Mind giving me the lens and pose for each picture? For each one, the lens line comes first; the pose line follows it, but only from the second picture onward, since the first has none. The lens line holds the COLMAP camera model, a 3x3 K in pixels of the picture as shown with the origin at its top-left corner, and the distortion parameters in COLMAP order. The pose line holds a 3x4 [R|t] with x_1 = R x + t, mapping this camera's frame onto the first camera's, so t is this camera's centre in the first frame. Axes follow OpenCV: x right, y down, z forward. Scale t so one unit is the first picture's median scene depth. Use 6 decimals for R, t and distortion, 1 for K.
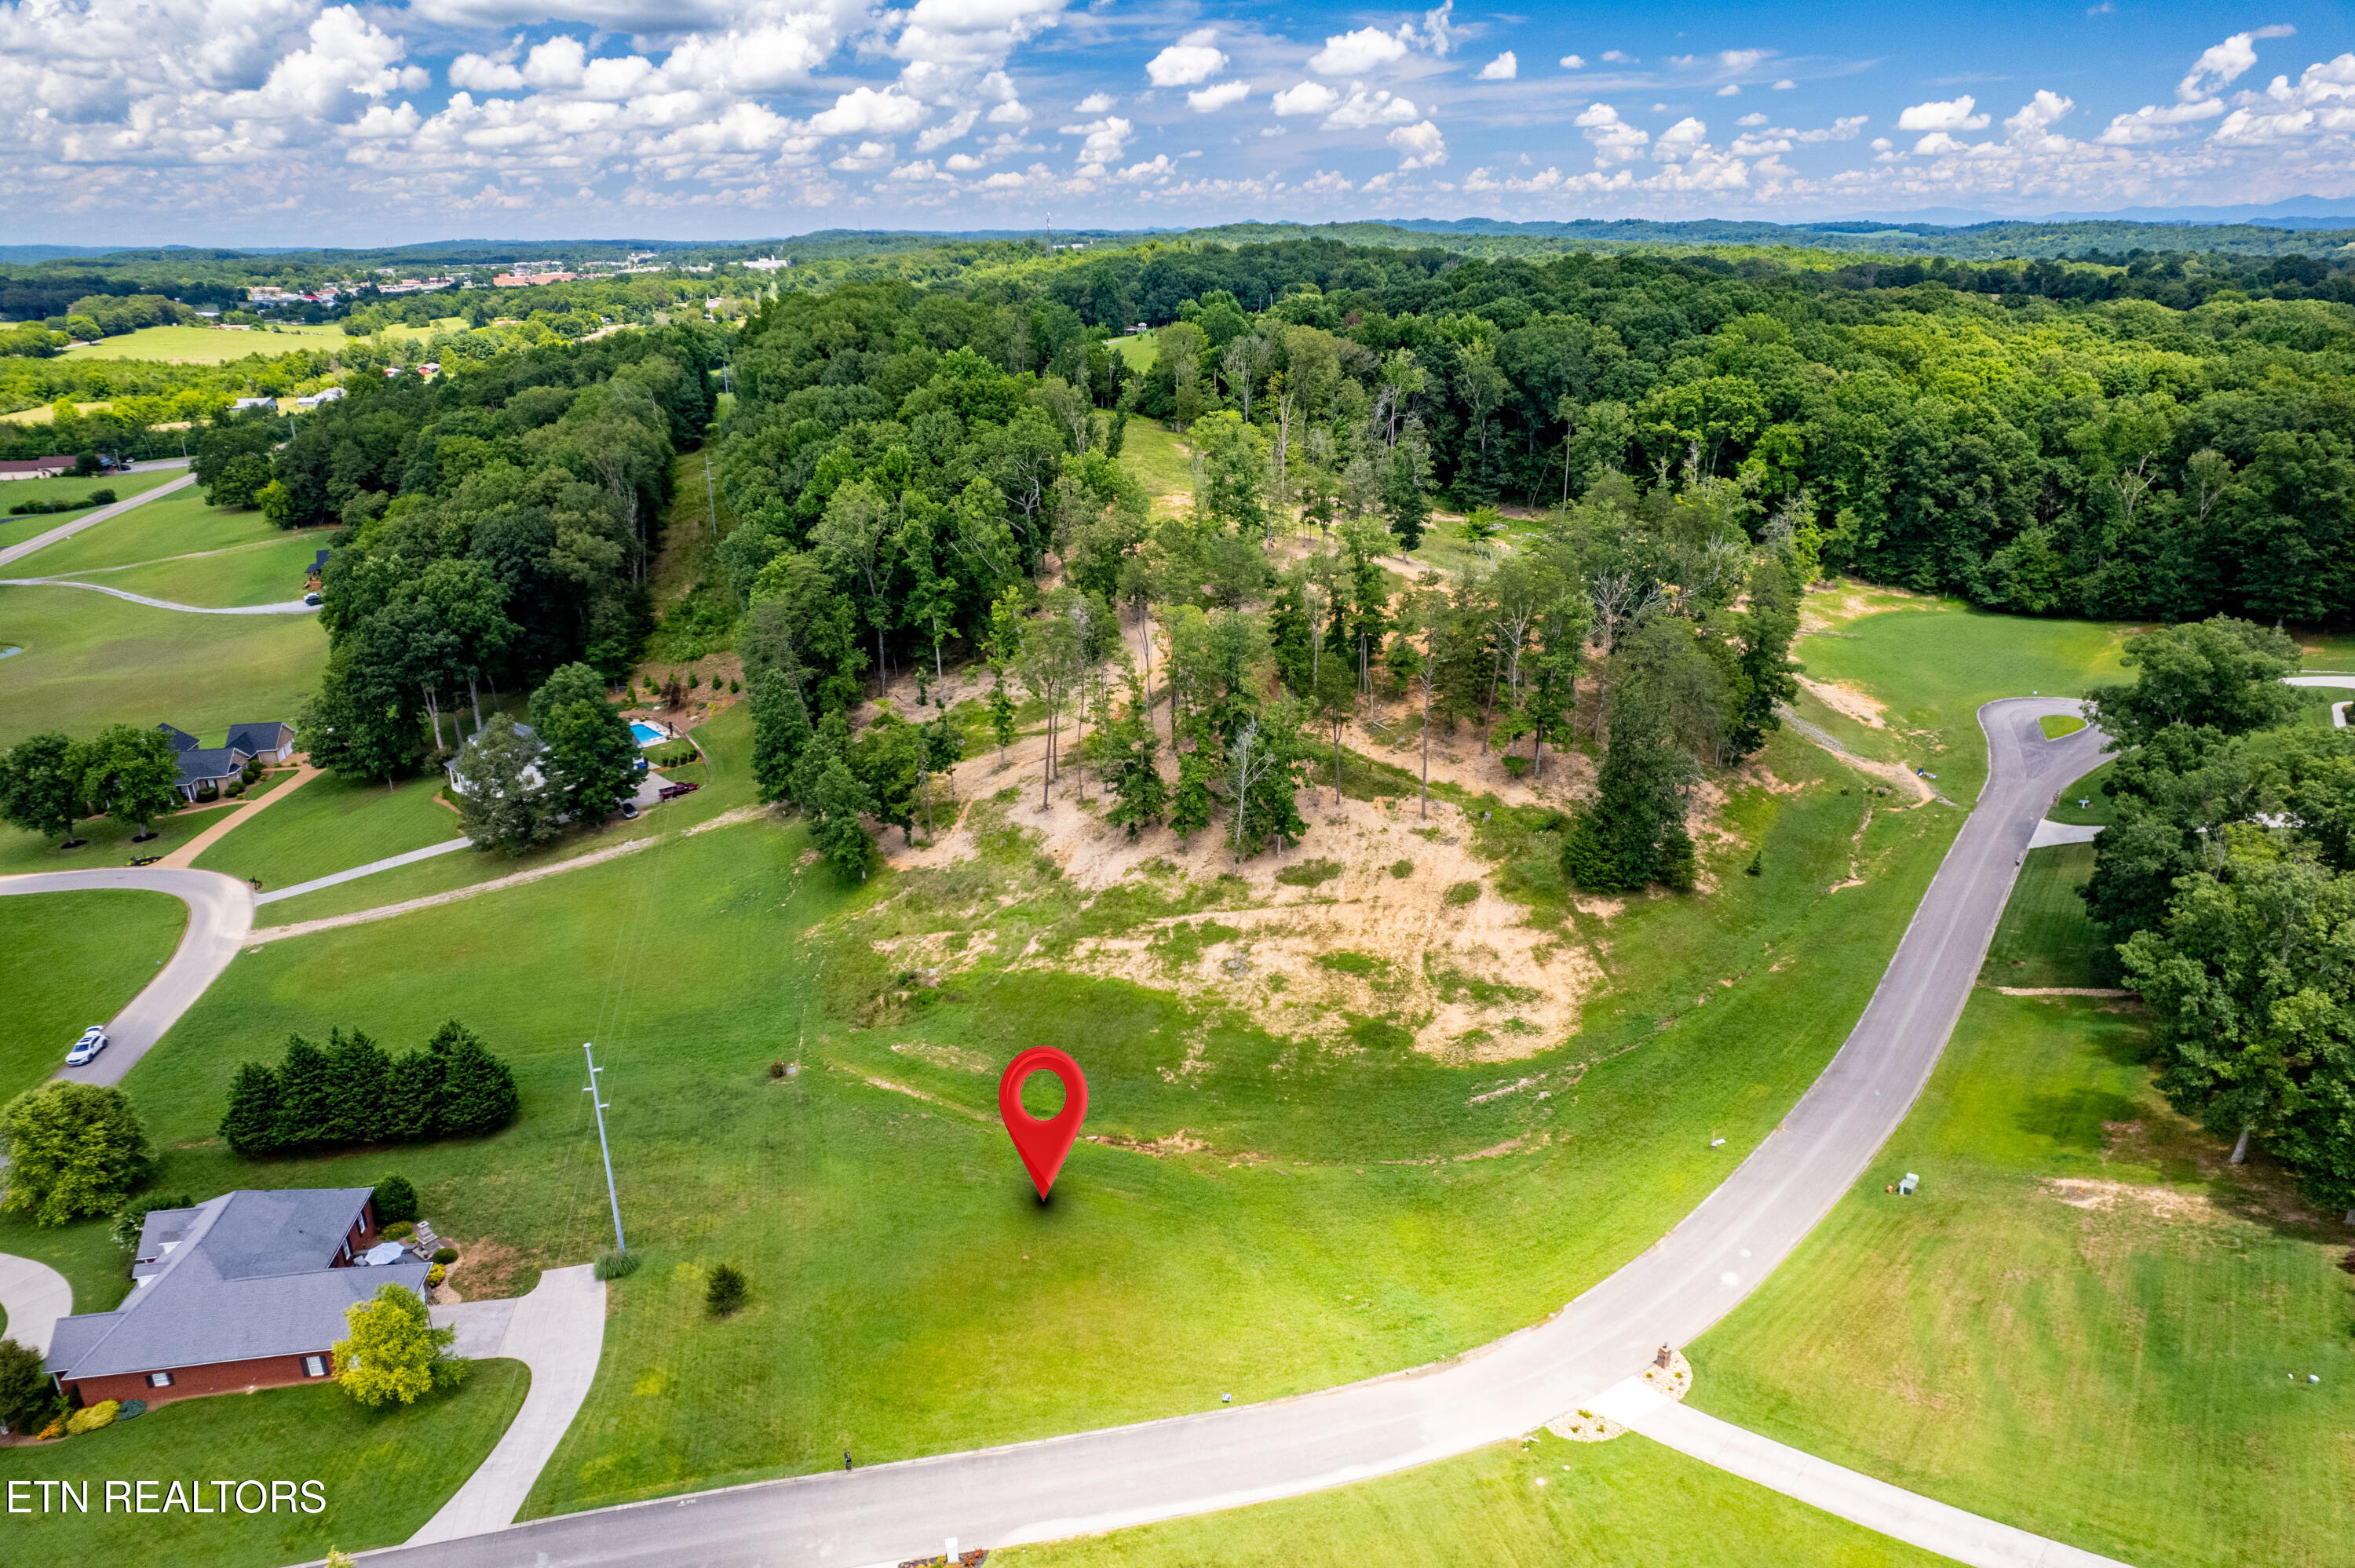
lens RADIAL K [[1501.2, 0, 1177.5], [0, 1501.2, 784.0], [0, 0, 1]] dist [-0.083906, 0.078773]
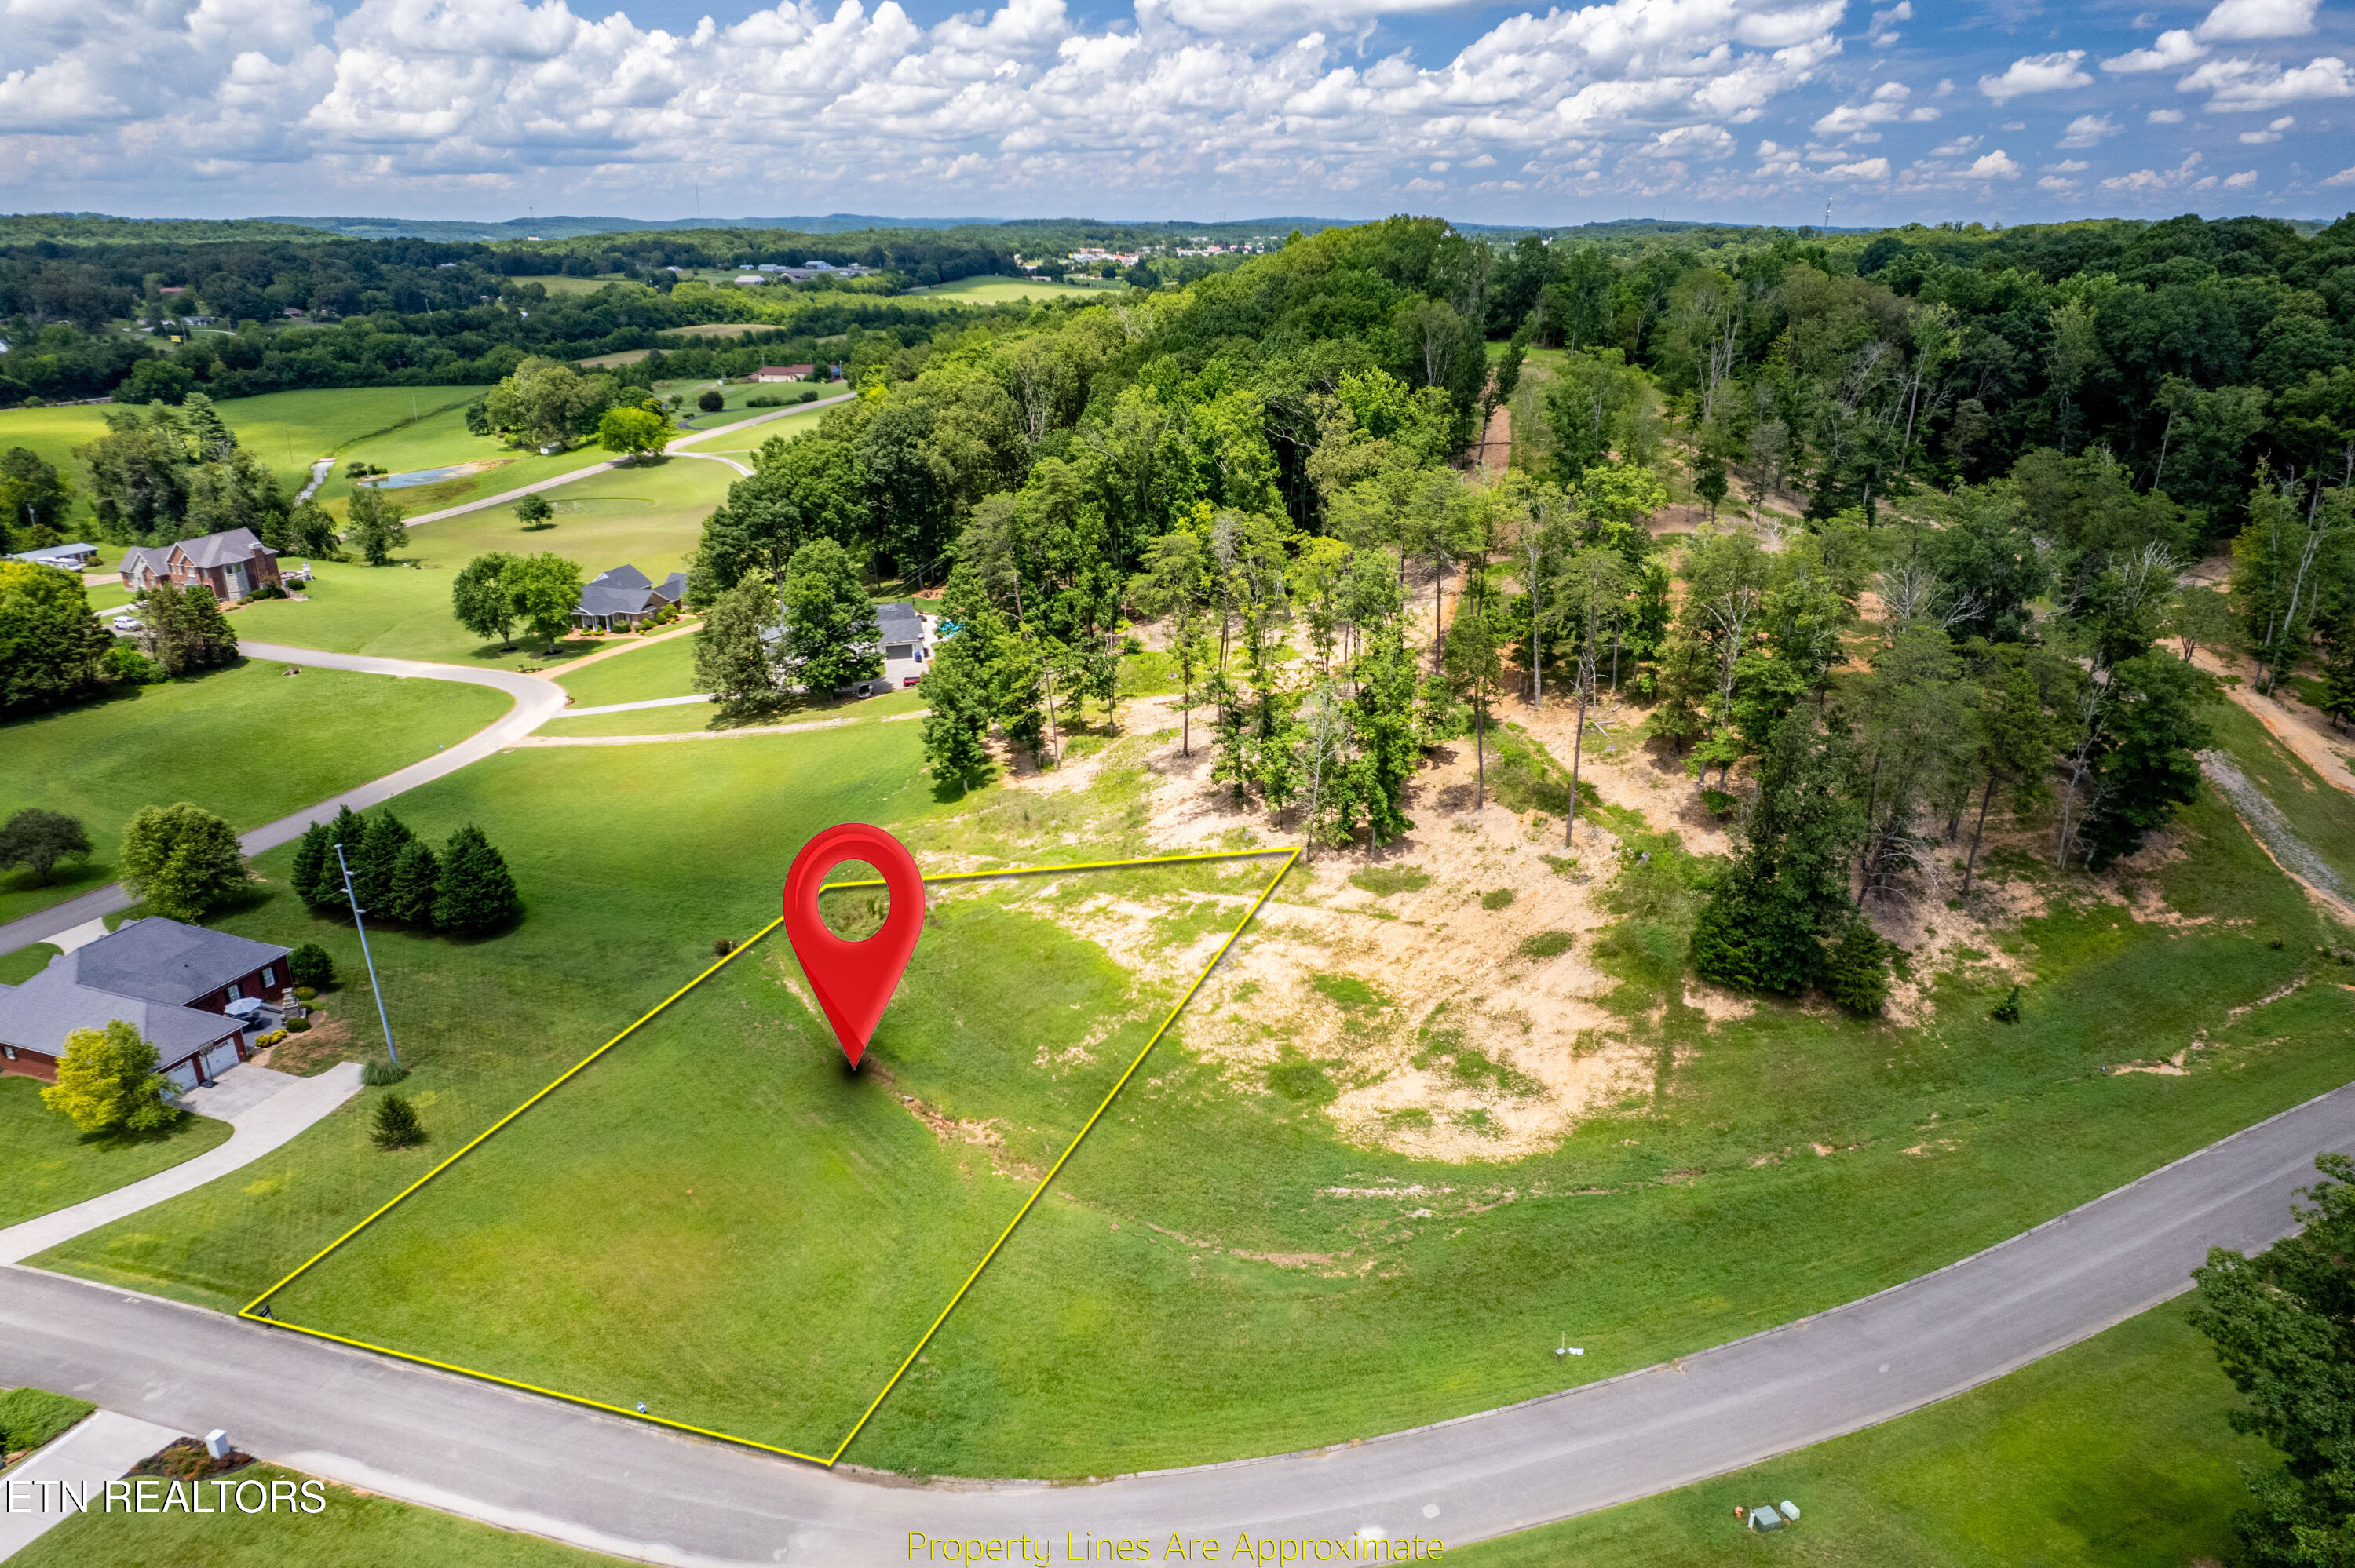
lens RADIAL K [[1501.2, 0, 1177.5], [0, 1501.2, 784.0], [0, 0, 1]] dist [-0.083906, 0.078773]
pose [[0.876436, 0.183072, -0.445358, 0.284012], [-0.179544, 0.982452, 0.050523, -0.009766], [0.446792, 0.035682, 0.893926, 0.187076]]
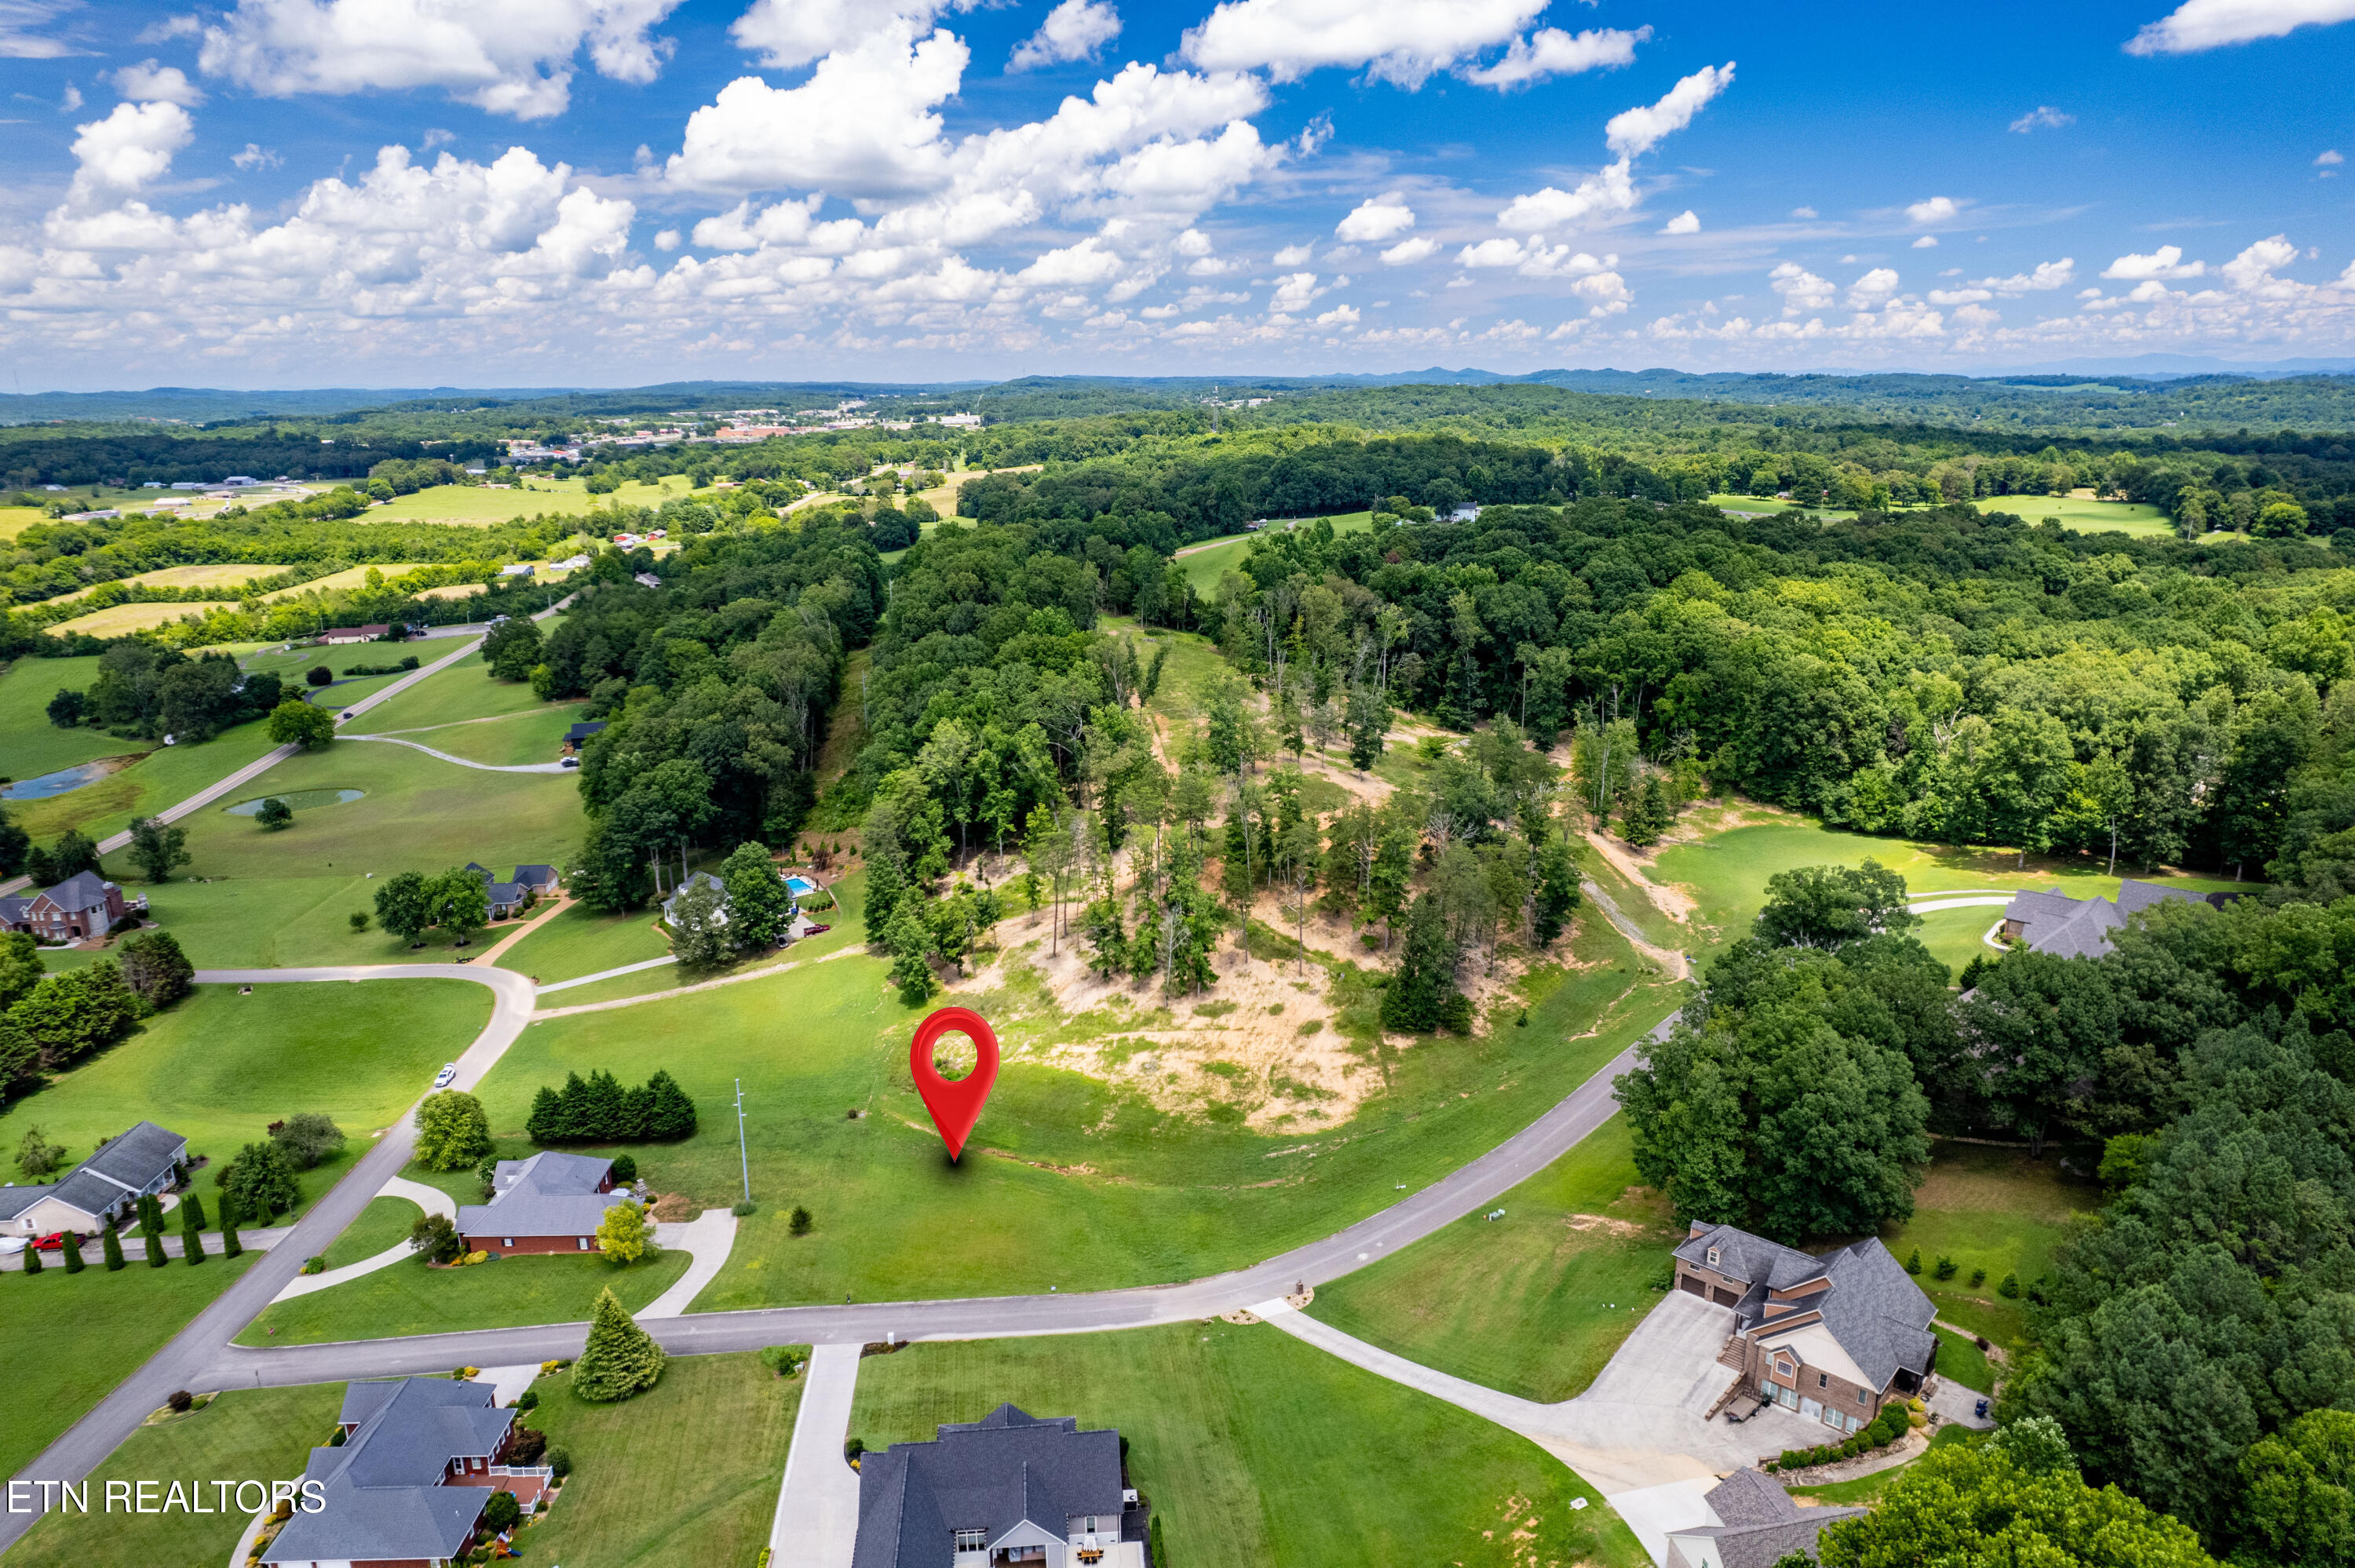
lens RADIAL K [[1492.7, 0, 1183.7], [0, 1492.7, 779.9], [0, 0, 1]] dist [-0.049284, 0.028923]
pose [[0.993076, 0.034341, -0.112339, 0.181602], [-0.044378, 0.995122, -0.088106, -0.029811], [0.108765, 0.092481, 0.989756, -0.417304]]
